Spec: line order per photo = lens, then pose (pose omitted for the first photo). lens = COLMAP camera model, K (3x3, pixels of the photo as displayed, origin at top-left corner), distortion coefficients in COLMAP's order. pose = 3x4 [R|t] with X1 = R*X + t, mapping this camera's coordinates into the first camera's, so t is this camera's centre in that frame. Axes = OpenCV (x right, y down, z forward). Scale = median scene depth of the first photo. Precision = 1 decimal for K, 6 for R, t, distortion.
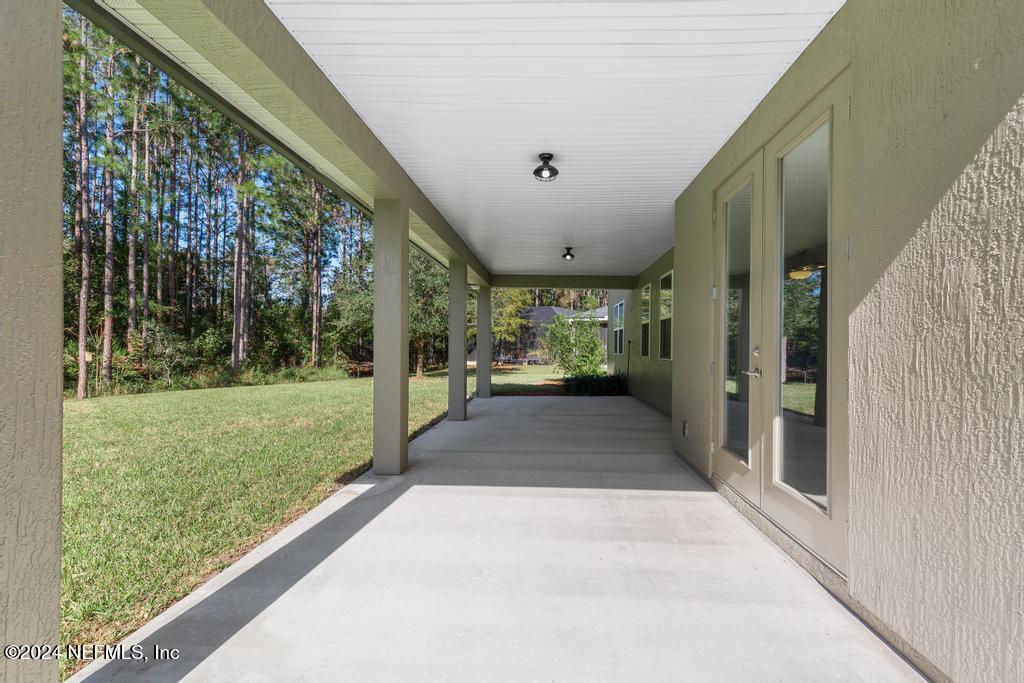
lens RADIAL K [[483.9, 0, 512.0], [0, 483.9, 341.5], [0, 0, 1]] dist [-0.001162, -0.000086]
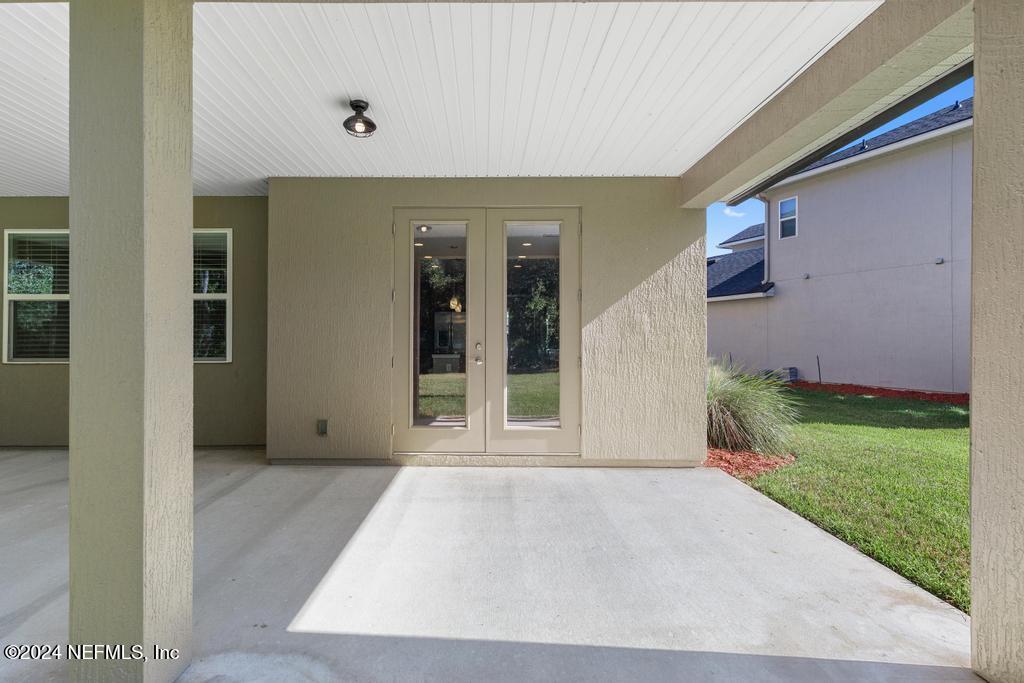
lens RADIAL K [[483.9, 0, 512.0], [0, 483.9, 341.5], [0, 0, 1]] dist [-0.001162, -0.000086]
pose [[-0.123205, -0.019784, 0.992184, -0.943853], [-0.010786, 0.999769, 0.018596, -0.021730], [-0.992323, -0.008411, -0.123390, 1.081596]]
